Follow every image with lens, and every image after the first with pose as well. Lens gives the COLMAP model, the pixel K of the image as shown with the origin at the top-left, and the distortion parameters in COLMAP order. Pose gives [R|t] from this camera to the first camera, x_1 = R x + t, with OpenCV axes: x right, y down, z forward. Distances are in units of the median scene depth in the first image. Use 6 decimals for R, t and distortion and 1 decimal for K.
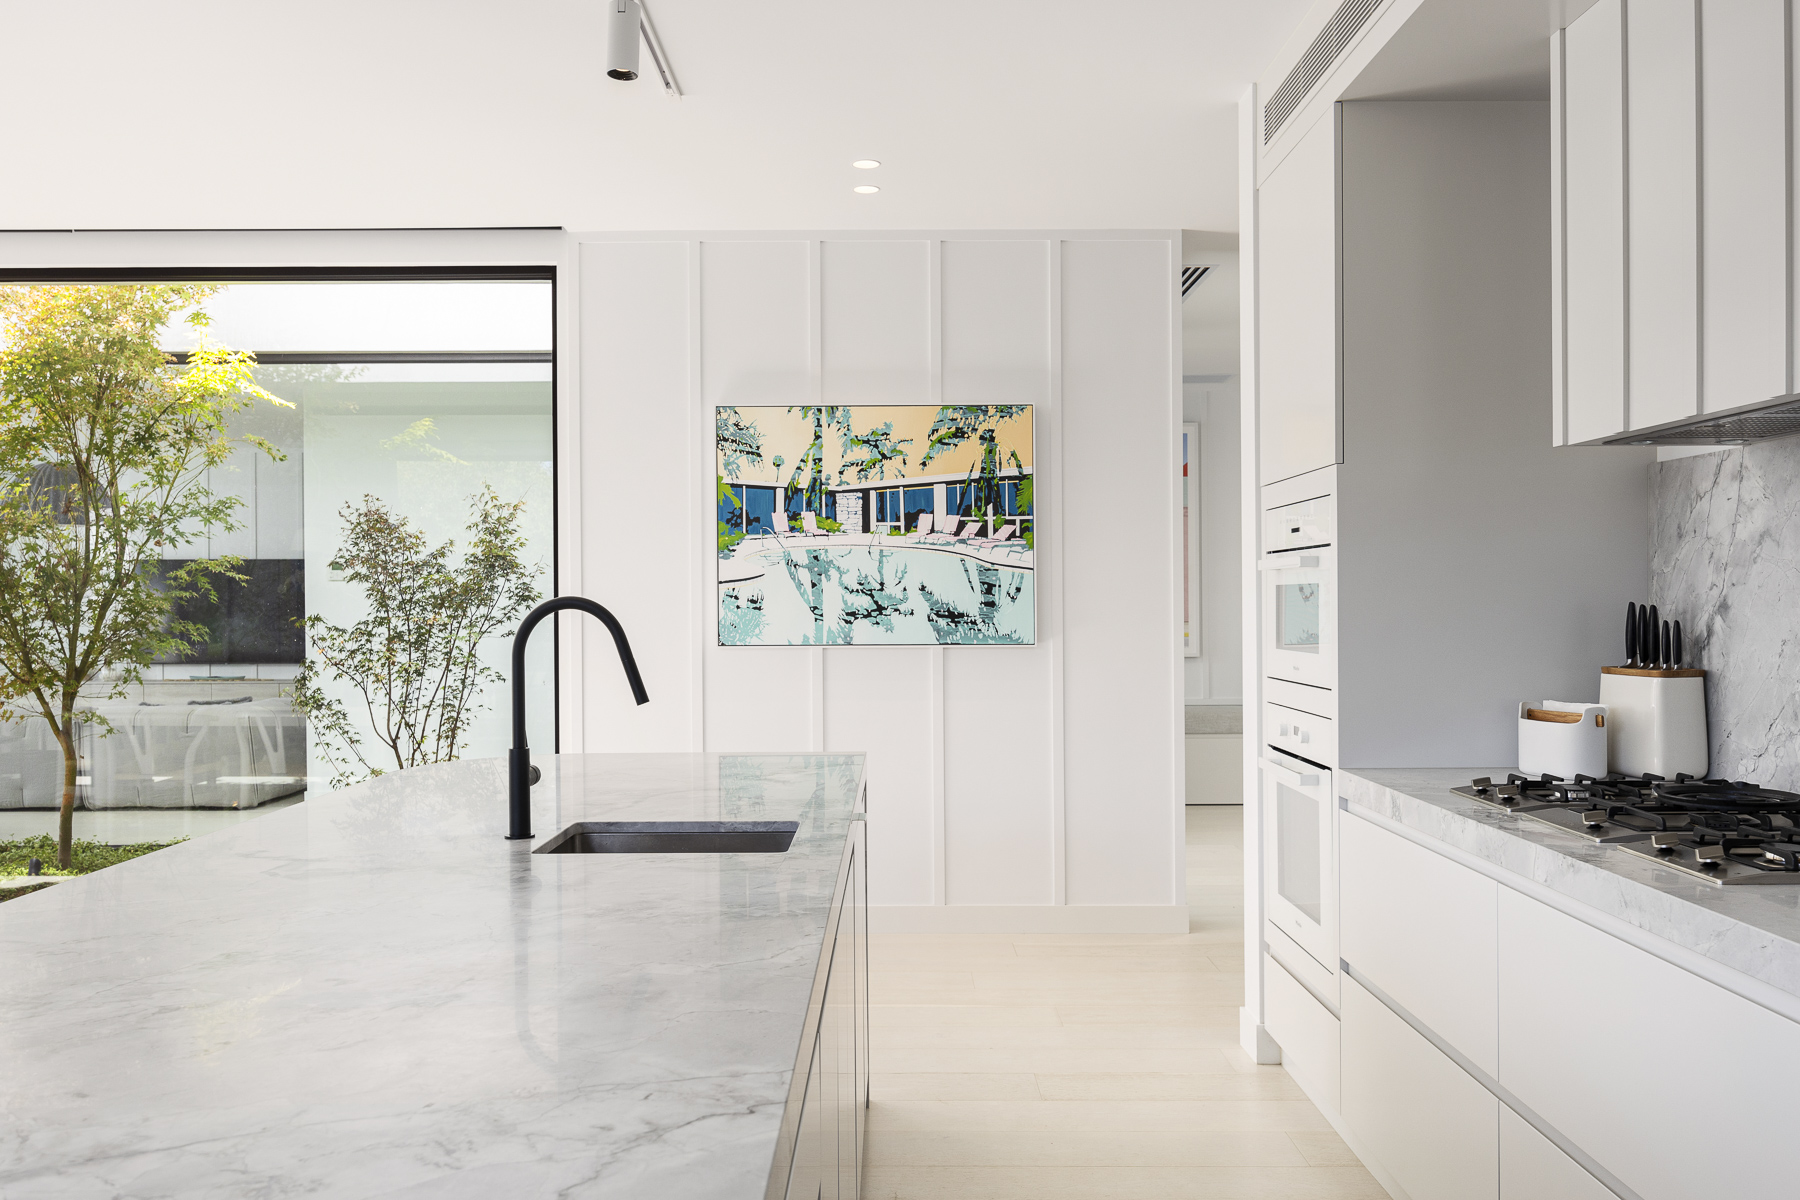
lens RADIAL K [[1477.6, 0, 900.0], [0, 1477.6, 600.0], [0, 0, 1]] dist [0.001659, -0.002321]
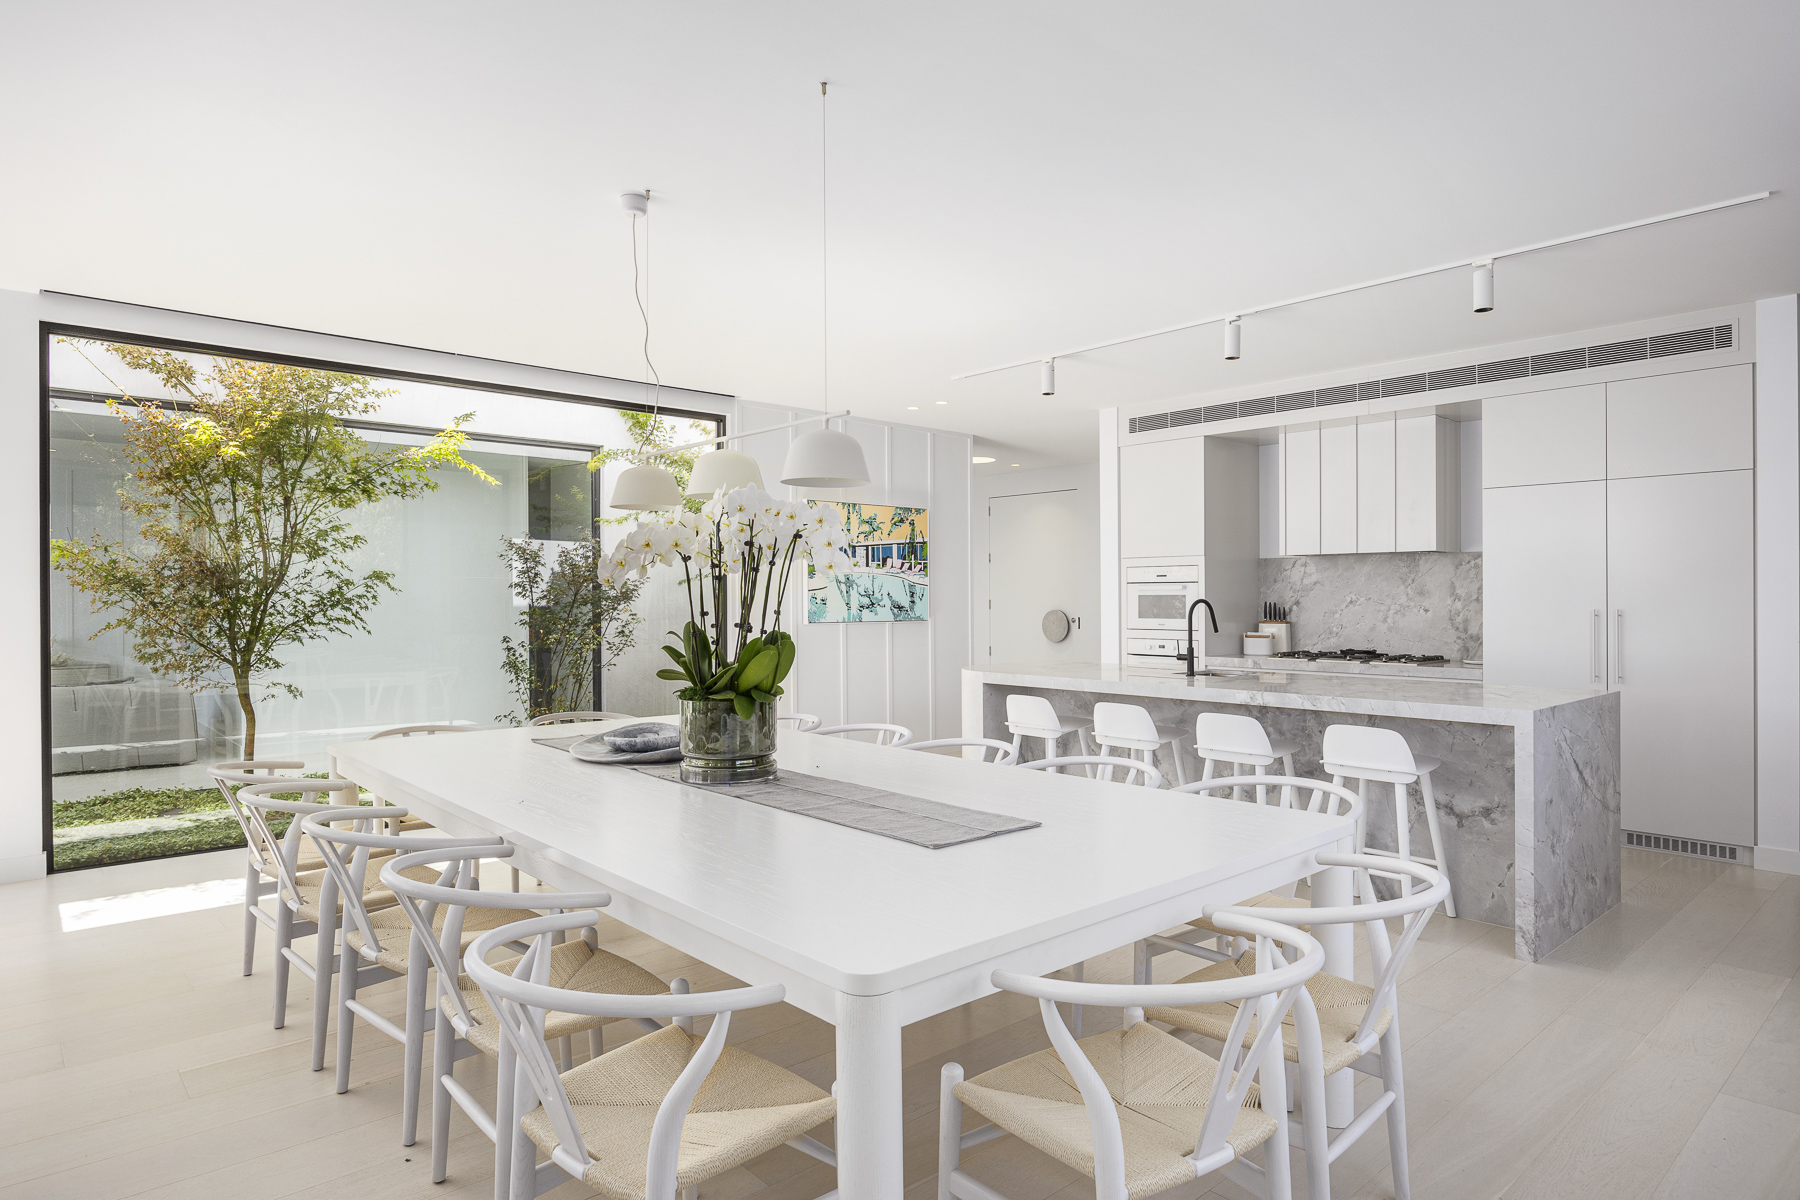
lens RADIAL K [[1031.1, 0, 915.3], [0, 1031.1, 600.3], [0, 0, 1]] dist [-0.021883, 0.000739]
pose [[0.739271, 0.002772, 0.673402, -0.933057], [-0.002619, 0.999996, -0.001241, 0.002349], [-0.673403, -0.000846, 0.739275, -0.097375]]
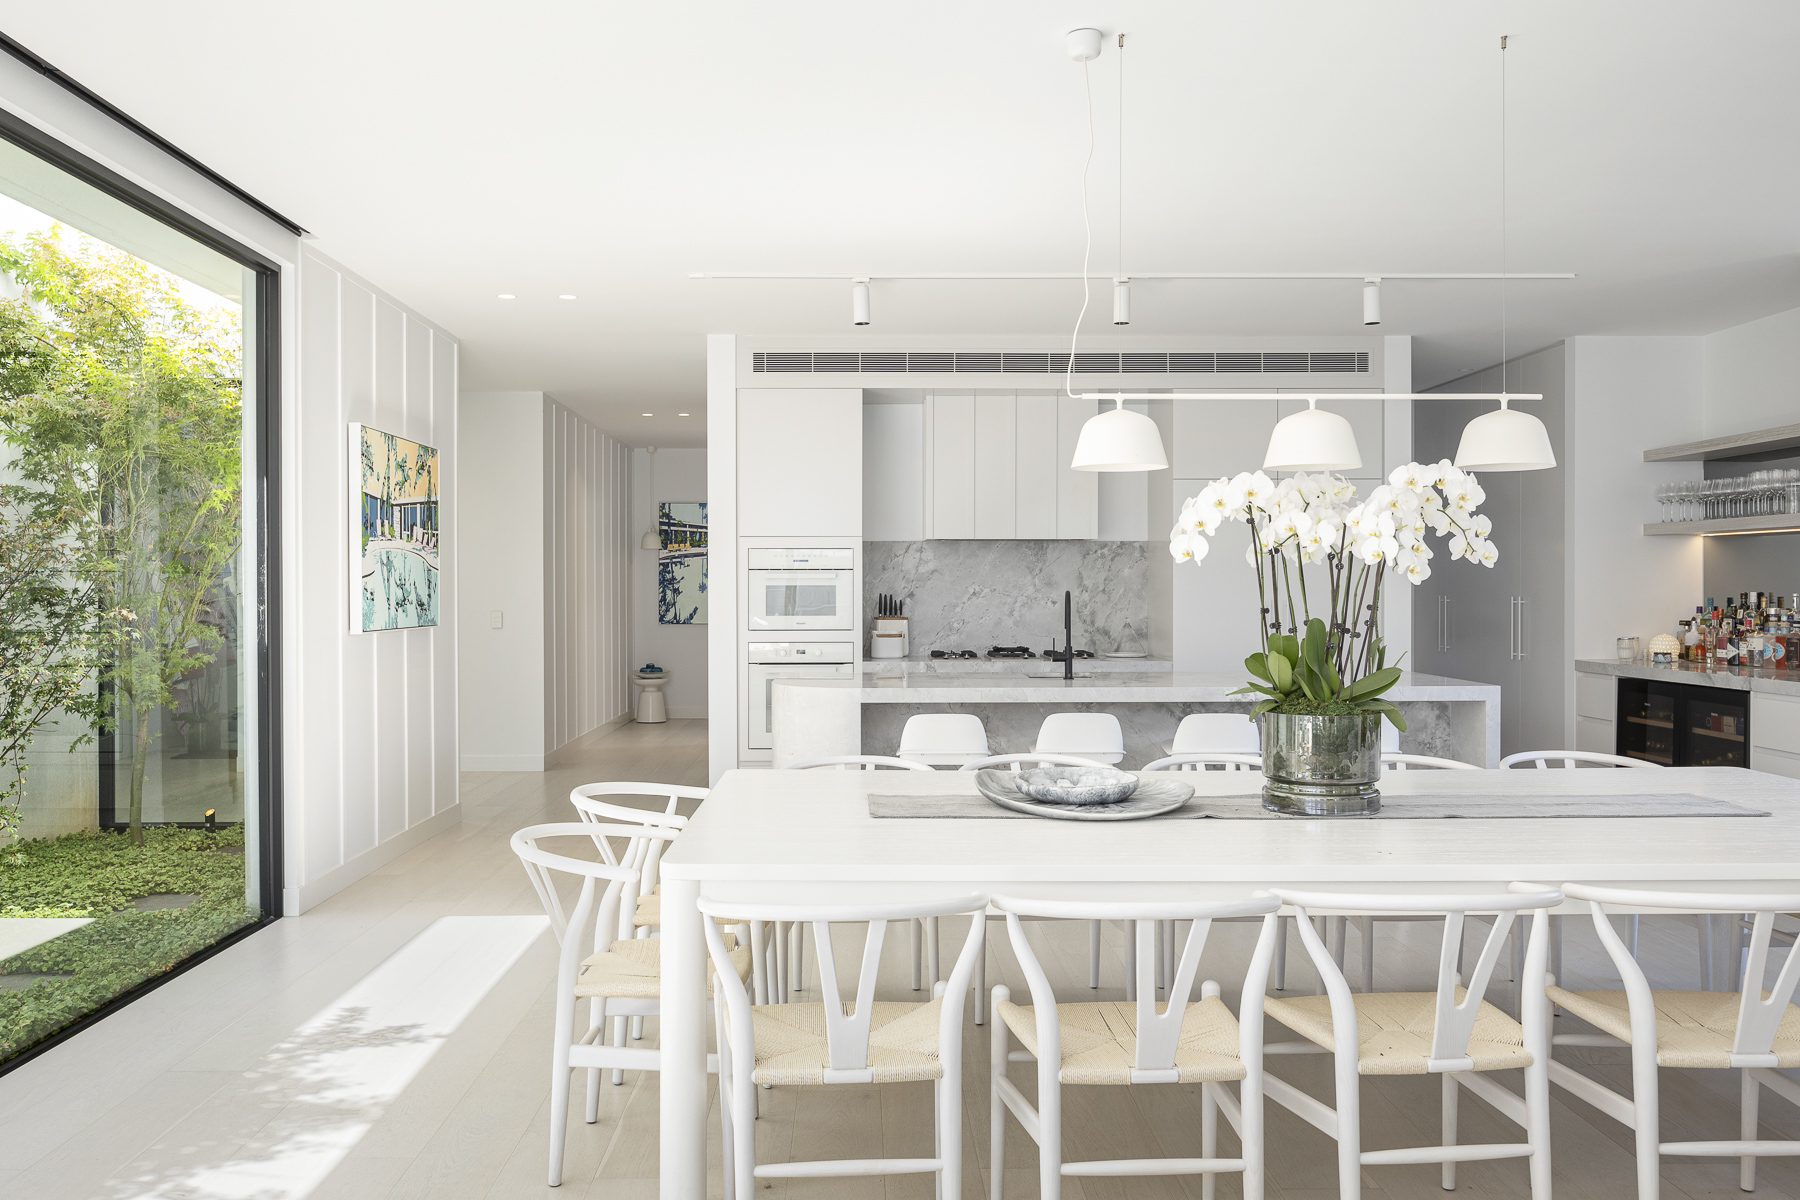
lens RADIAL K [[1477.6, 0, 900.0], [0, 1477.6, 600.0], [0, 0, 1]] dist [0.001659, -0.002321]
pose [[-0.036406, -0.005469, 0.999322, -1.292386], [0.000224, 0.999985, 0.005481, -0.000534], [-0.999337, 0.000423, -0.036404, 0.622300]]
